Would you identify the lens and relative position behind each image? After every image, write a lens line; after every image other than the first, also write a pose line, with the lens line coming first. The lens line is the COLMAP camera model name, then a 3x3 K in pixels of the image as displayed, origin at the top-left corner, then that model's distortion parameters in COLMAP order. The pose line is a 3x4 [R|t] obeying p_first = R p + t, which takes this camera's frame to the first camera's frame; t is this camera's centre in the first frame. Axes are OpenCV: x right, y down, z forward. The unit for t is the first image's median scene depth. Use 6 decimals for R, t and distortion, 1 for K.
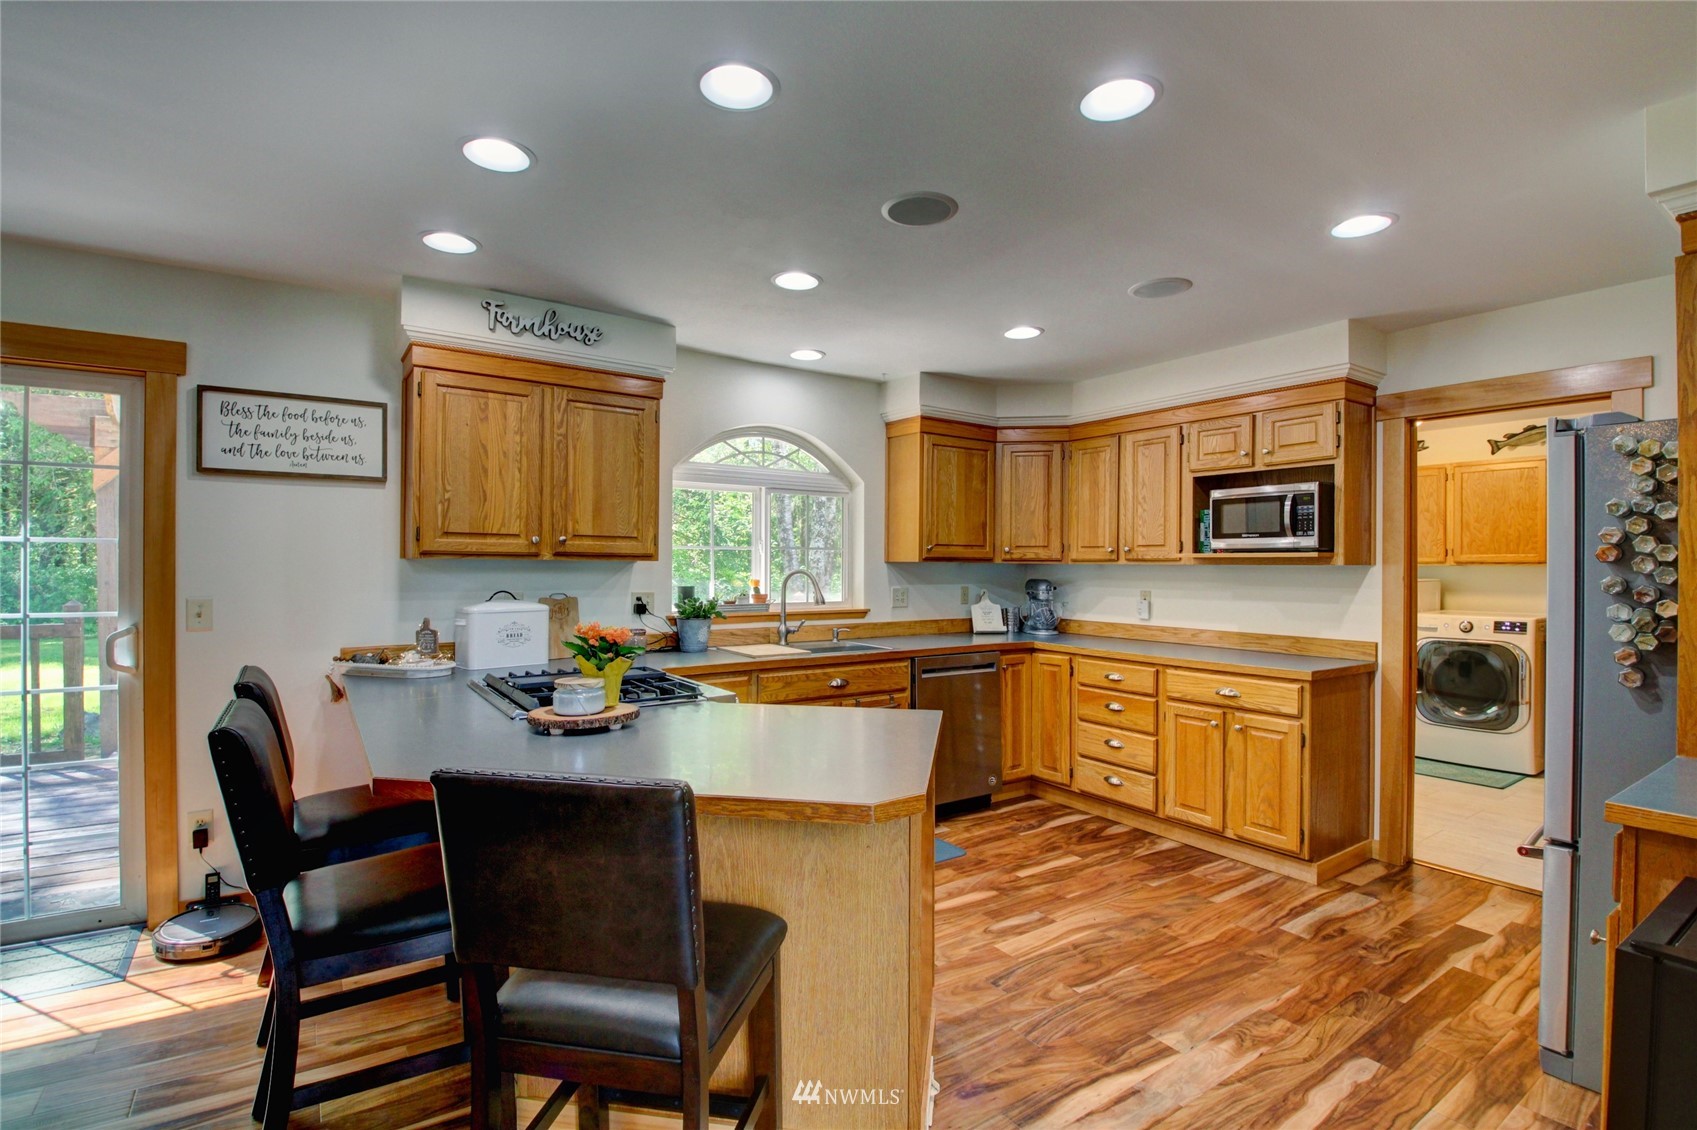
lens RADIAL K [[799.5, 0, 860.1], [0, 799.5, 563.1], [0, 0, 1]] dist [-0.000218, -0.018154]
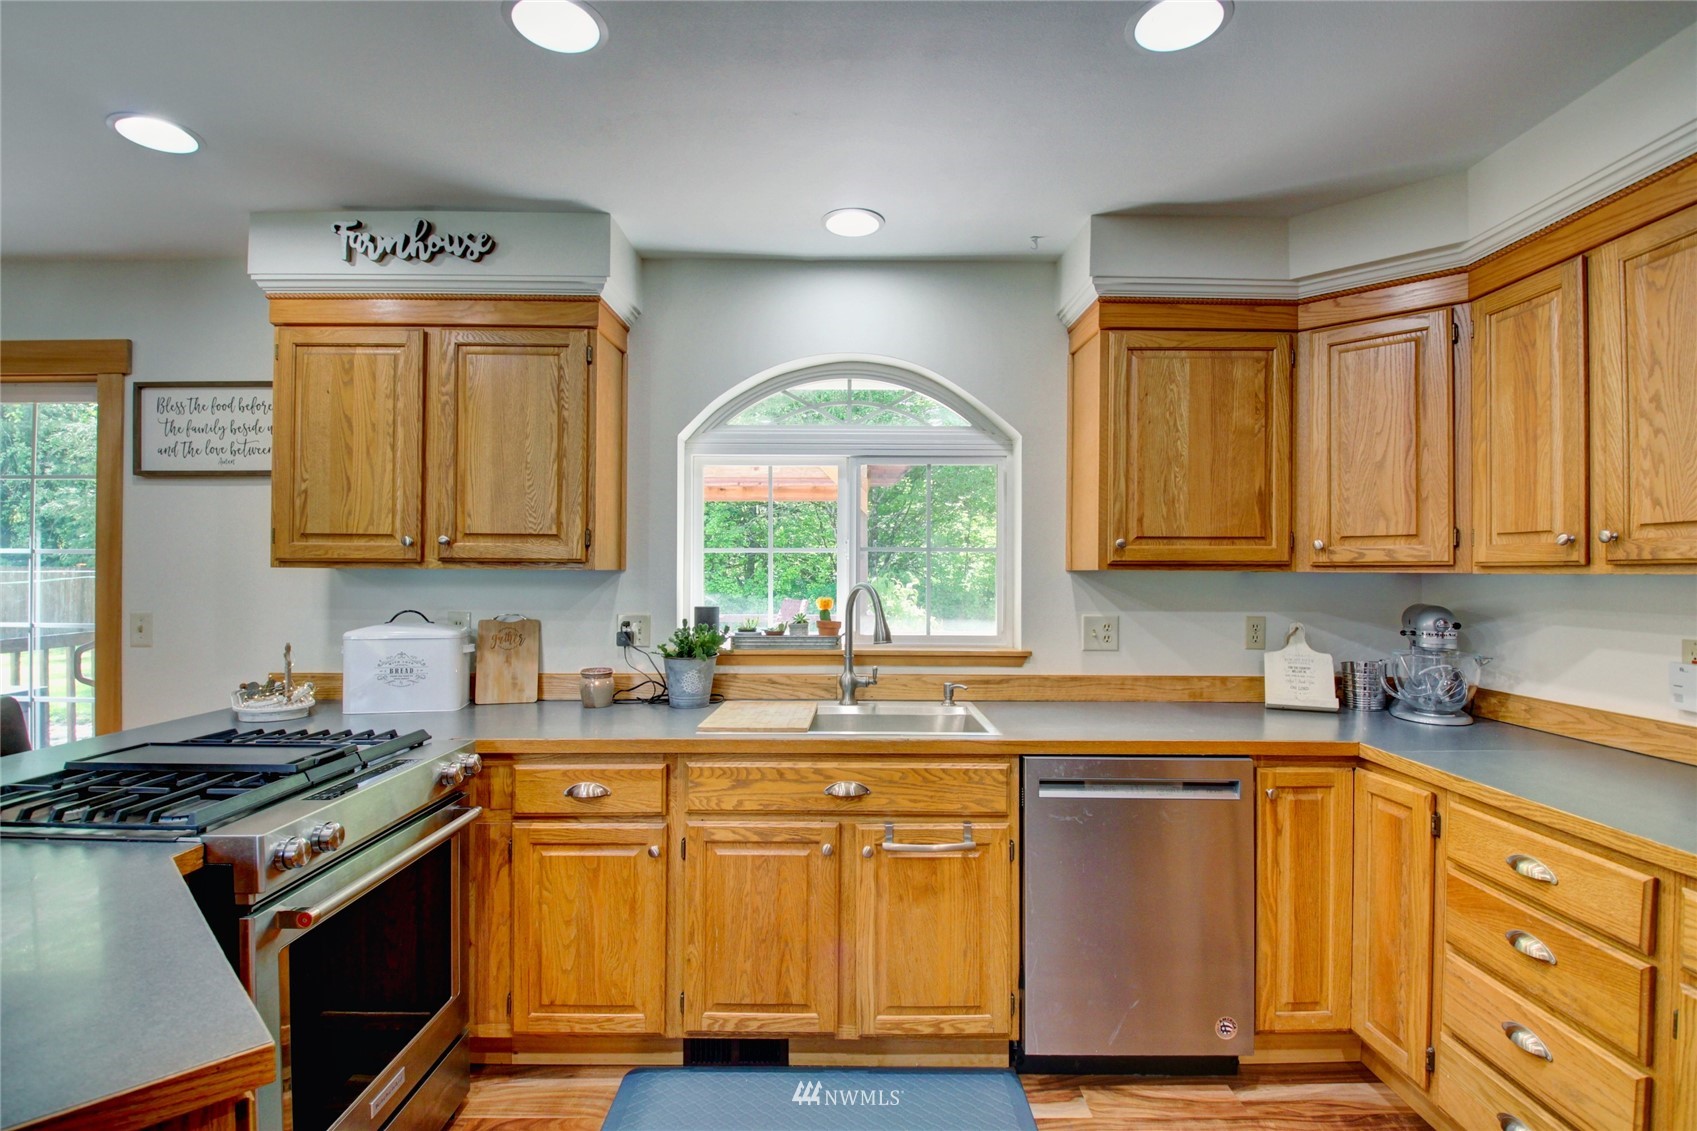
lens RADIAL K [[799.5, 0, 864.6], [0, 799.5, 568.5], [0, 0, 1]] dist [-0.000218, -0.018154]
pose [[0.817558, -0.004874, -0.575825, 0.286609], [0.001203, 0.999976, -0.006756, 0.000893], [0.575844, 0.004831, 0.817545, 0.529181]]
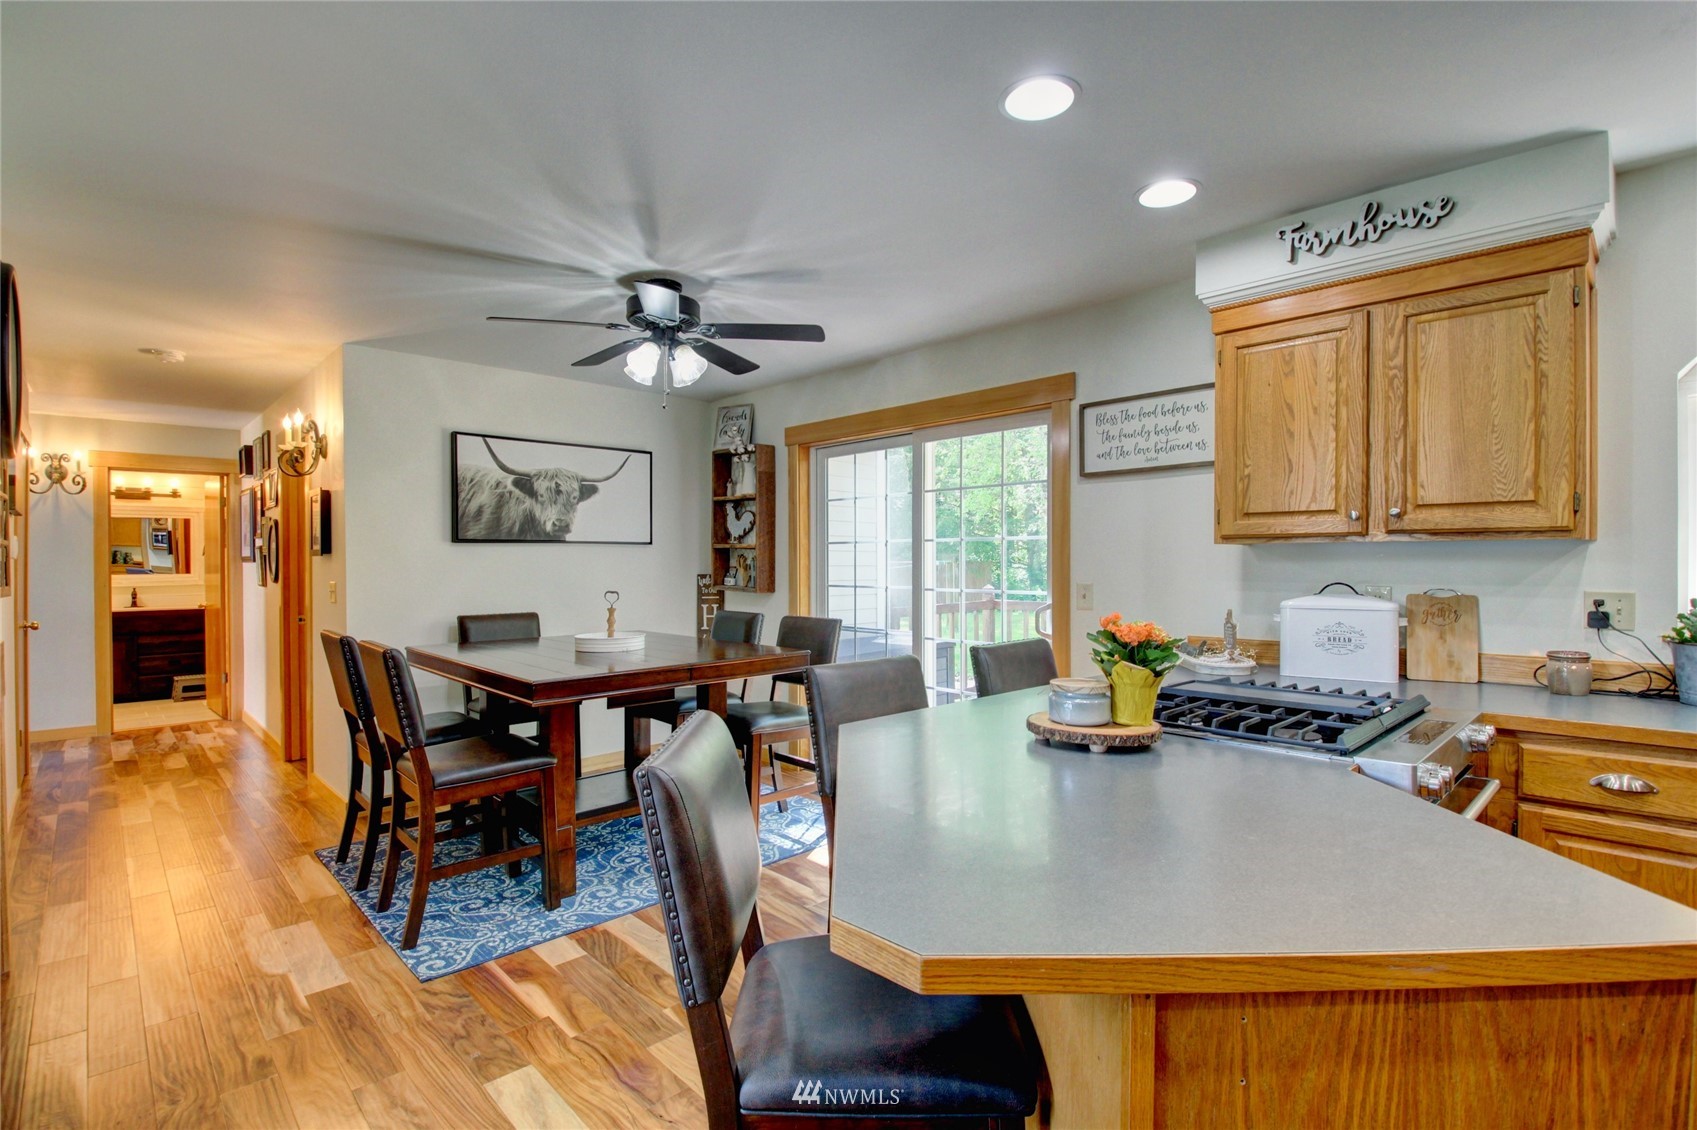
lens RADIAL K [[799.5, 0, 844.2], [0, 799.5, 568.9], [0, 0, 1]] dist [-0.000218, -0.018154]
pose [[0.140459, -0.001188, -0.990086, 0.223080], [0.004083, 0.999991, -0.000620, 0.016488], [0.990078, -0.003955, 0.140463, 0.340459]]
